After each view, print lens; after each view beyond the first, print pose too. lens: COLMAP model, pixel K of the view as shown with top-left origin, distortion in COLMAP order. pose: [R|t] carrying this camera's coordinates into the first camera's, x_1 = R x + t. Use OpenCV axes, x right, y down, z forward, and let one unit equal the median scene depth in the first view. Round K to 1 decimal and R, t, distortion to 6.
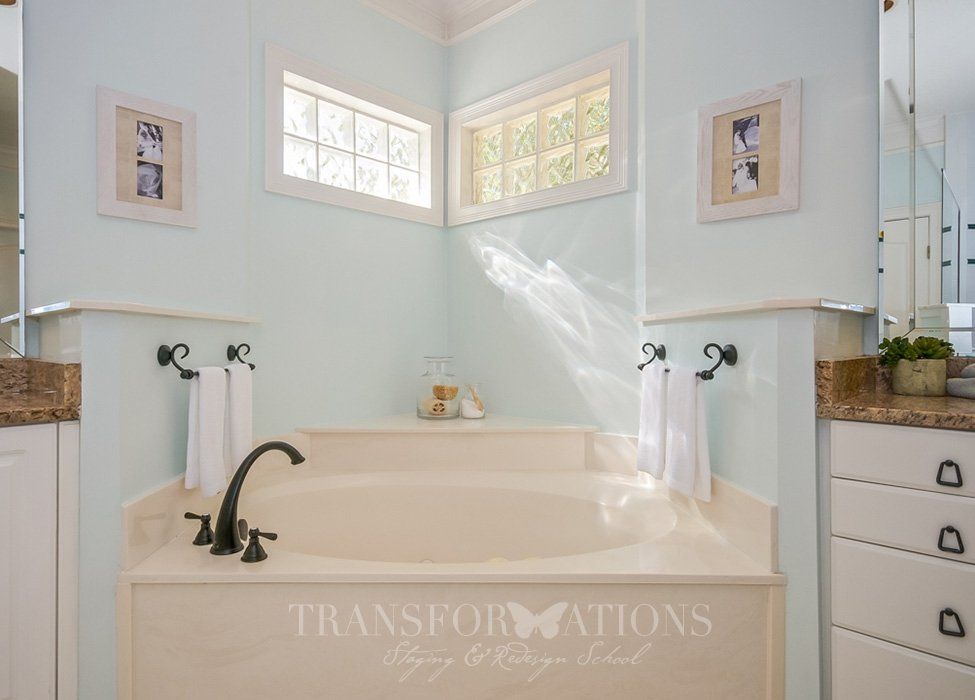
lens RADIAL K [[572.1, 0, 486.0], [0, 572.1, 347.4], [0, 0, 1]] dist [0.002160, -0.000364]
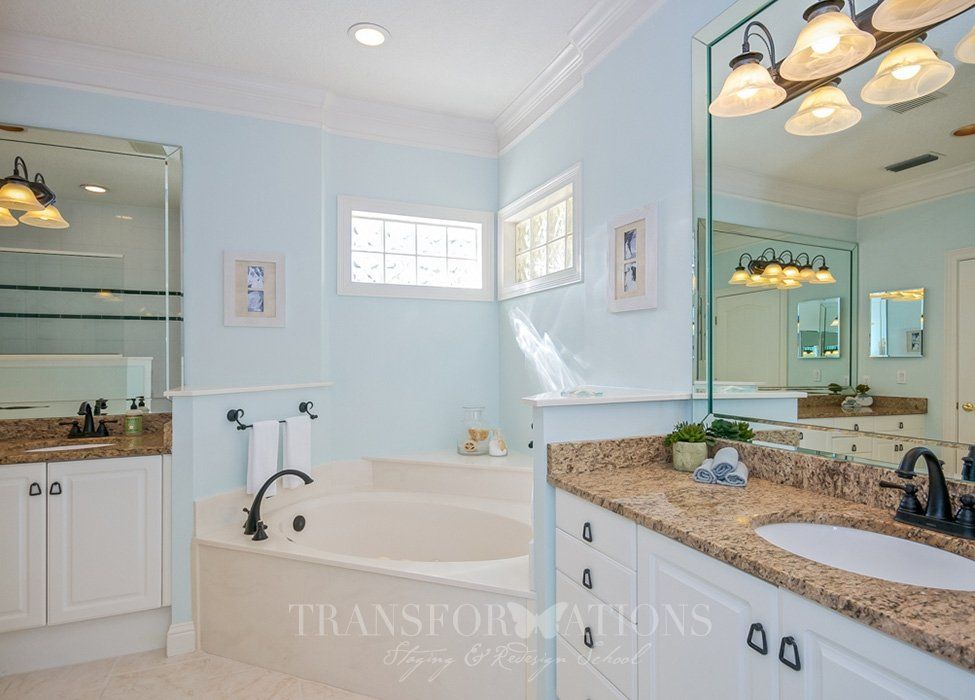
lens RADIAL K [[572.1, 0, 534.6], [0, 572.1, 361.4], [0, 0, 1]] dist [0.002160, -0.000364]
pose [[0.932687, 0.004174, -0.360664, 0.582454], [-0.004805, 0.999988, -0.000855, -0.097470], [0.360656, 0.002530, 0.932696, -0.181236]]
